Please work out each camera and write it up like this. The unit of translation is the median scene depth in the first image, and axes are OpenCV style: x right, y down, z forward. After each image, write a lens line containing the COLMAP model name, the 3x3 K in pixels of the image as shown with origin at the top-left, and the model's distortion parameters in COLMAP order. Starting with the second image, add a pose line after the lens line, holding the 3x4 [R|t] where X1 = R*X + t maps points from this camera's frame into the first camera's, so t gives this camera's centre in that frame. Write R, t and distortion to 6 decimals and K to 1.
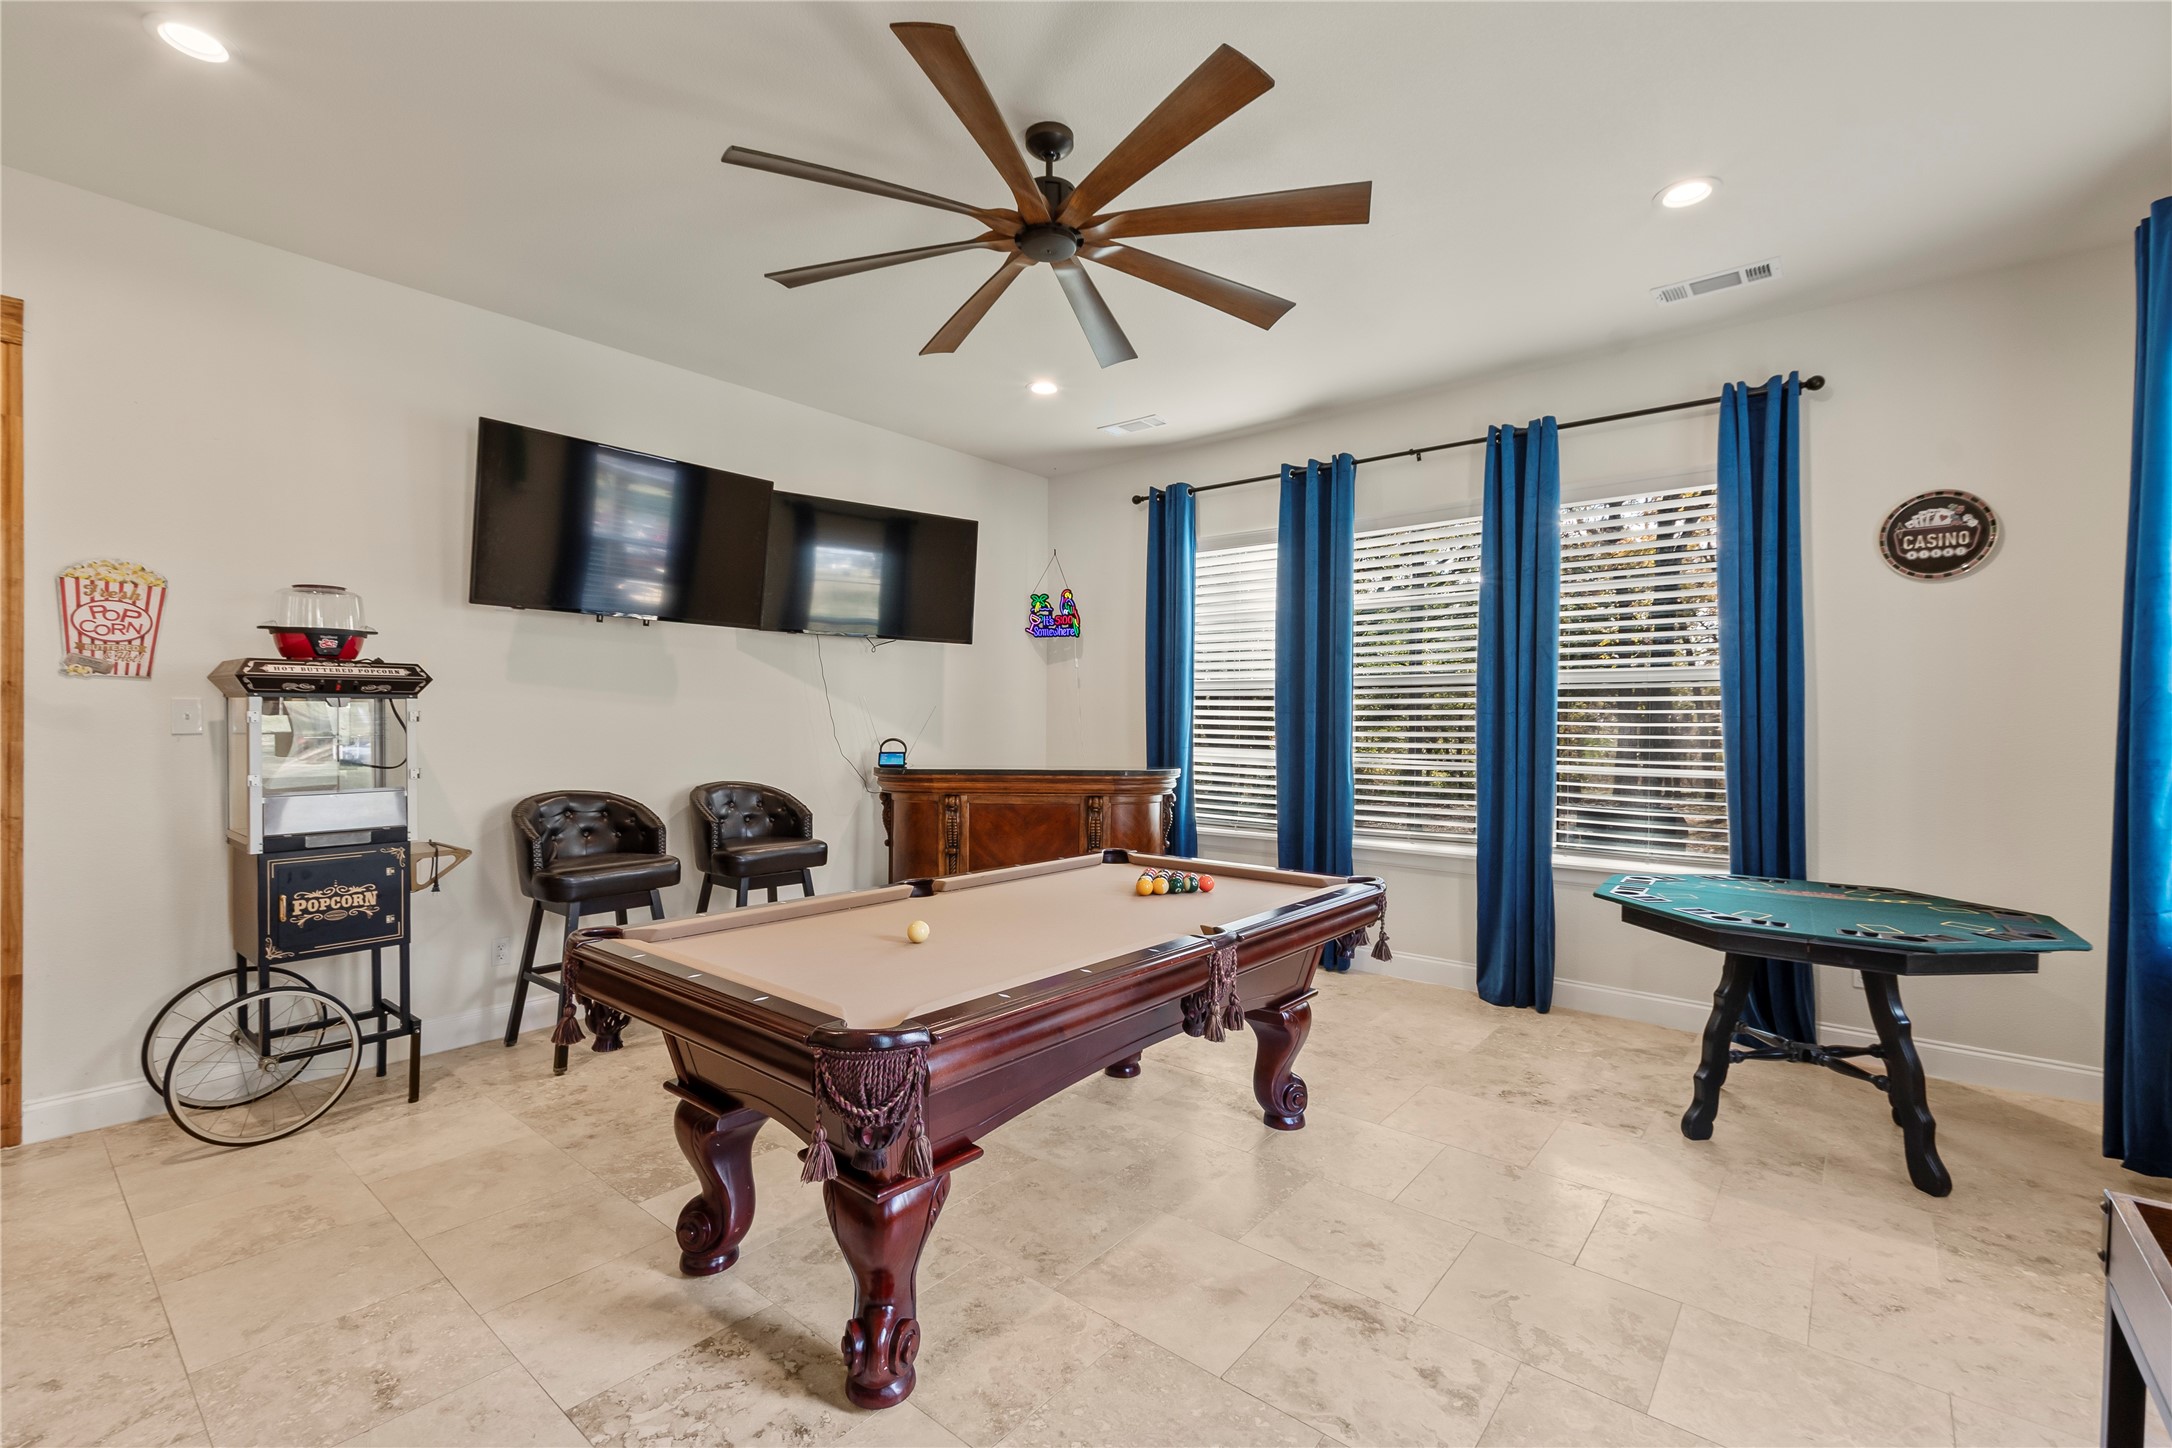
lens RADIAL K [[936.1, 0, 1058.3], [0, 936.1, 730.9], [0, 0, 1]] dist [0.007760, -0.004810]
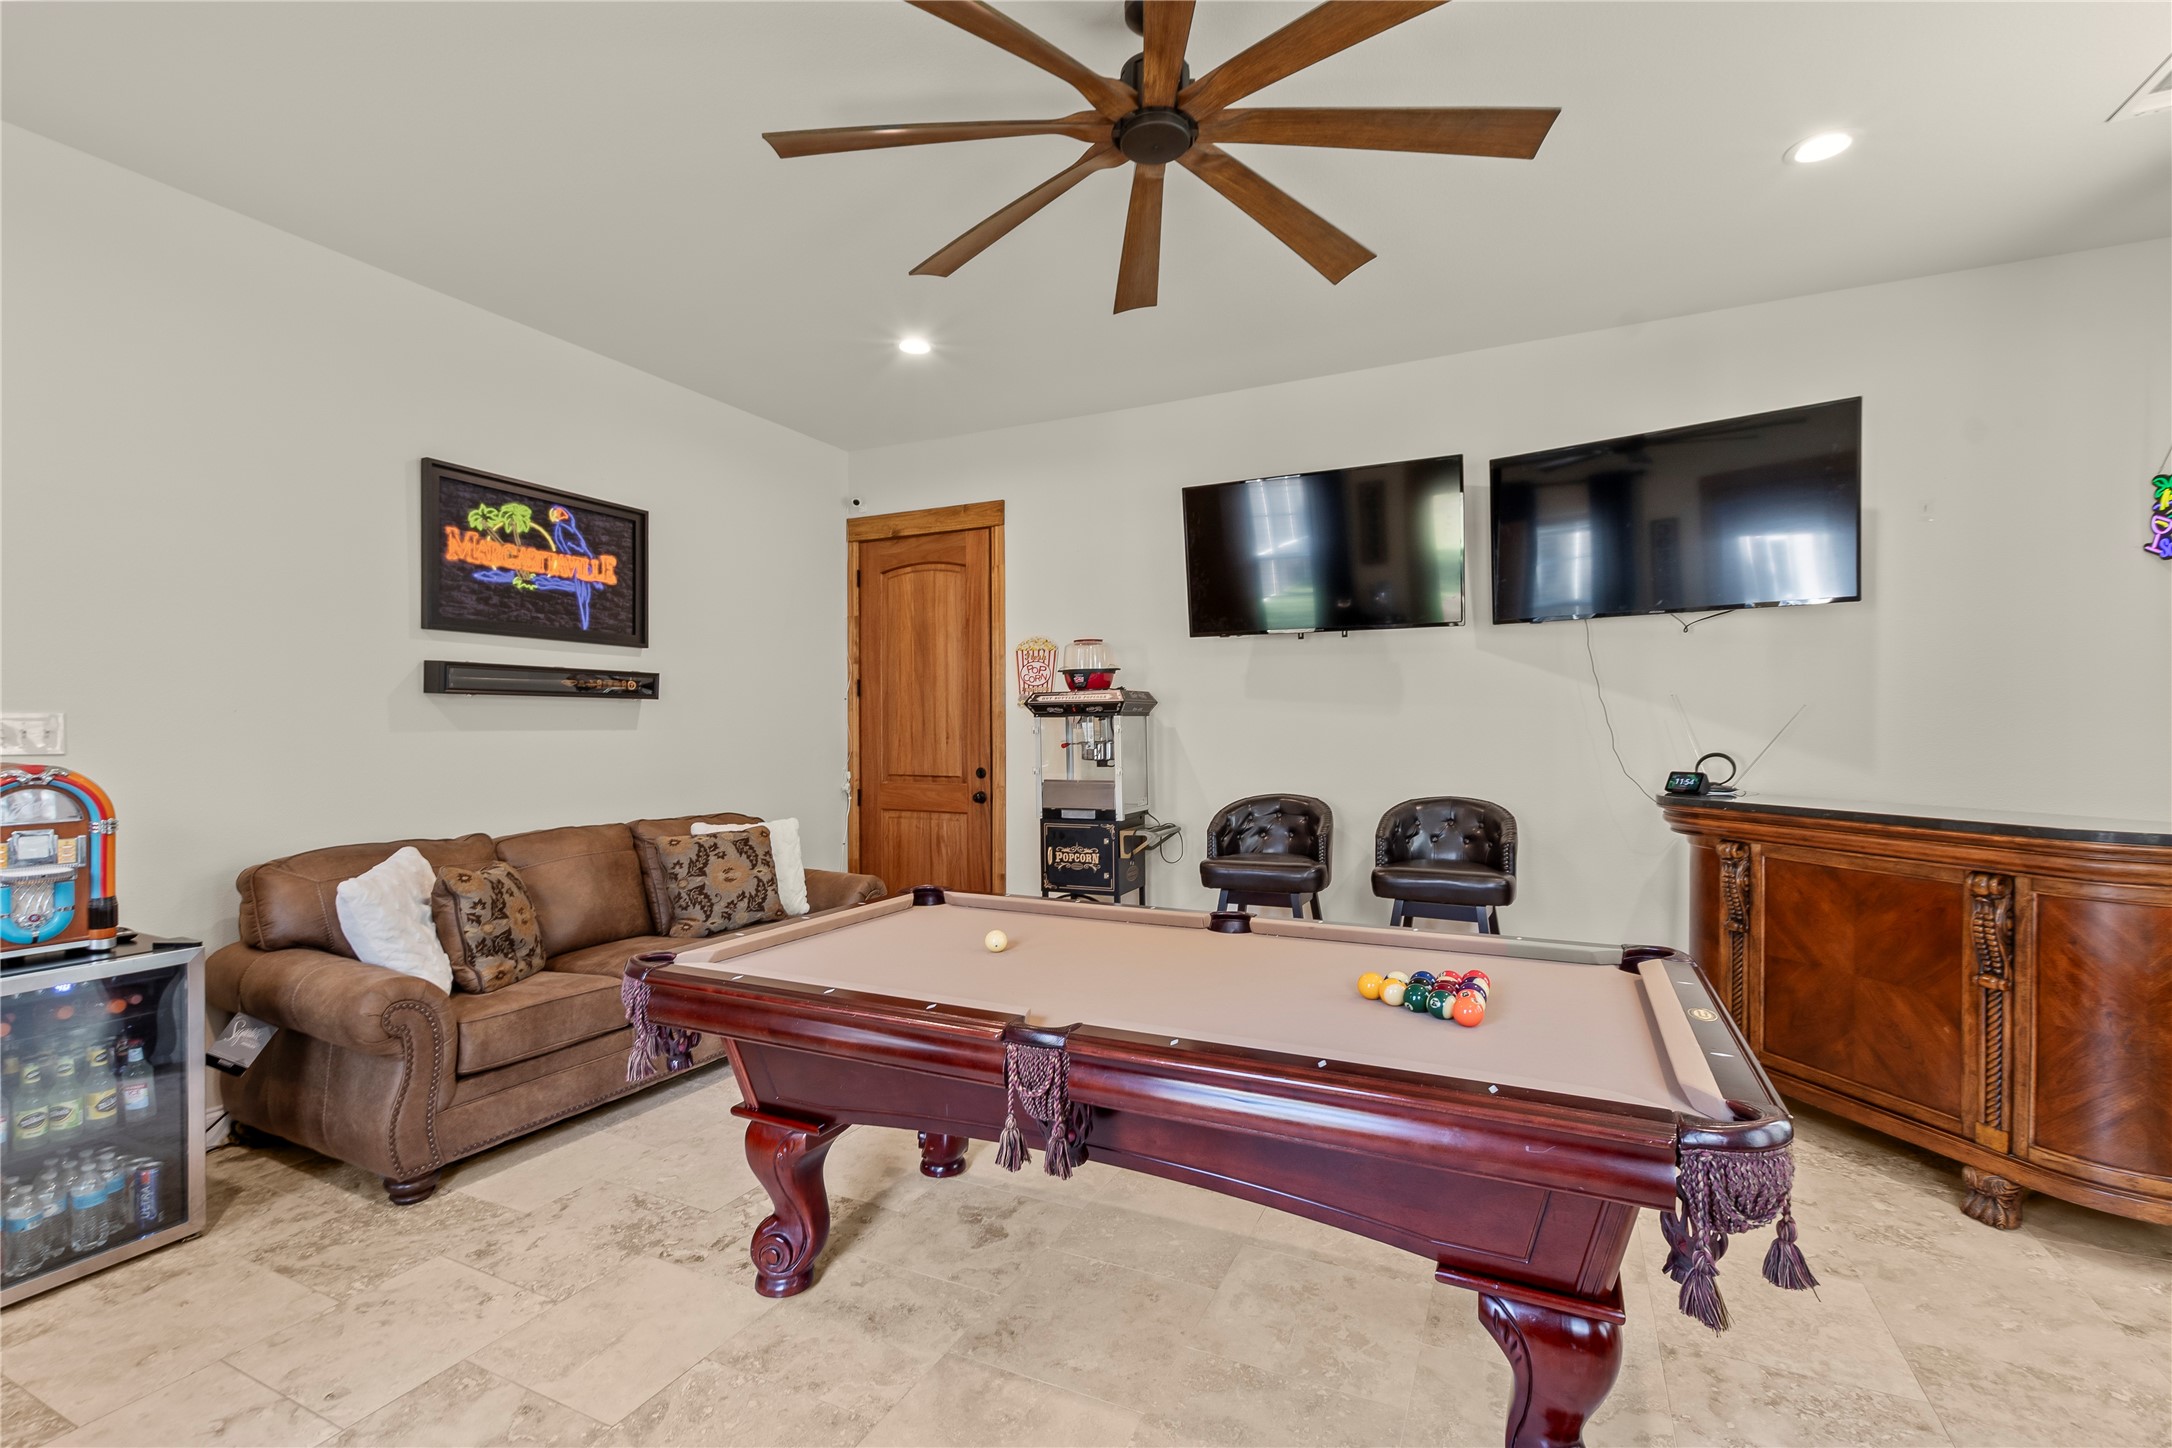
lens RADIAL K [[936.1, 0, 1058.3], [0, 936.1, 730.9], [0, 0, 1]] dist [0.007760, -0.004810]
pose [[0.266104, -0.007768, -0.963913, 0.597113], [-0.005526, 0.999939, -0.009584, 0.001410], [0.963928, 0.007877, 0.266045, 0.567140]]
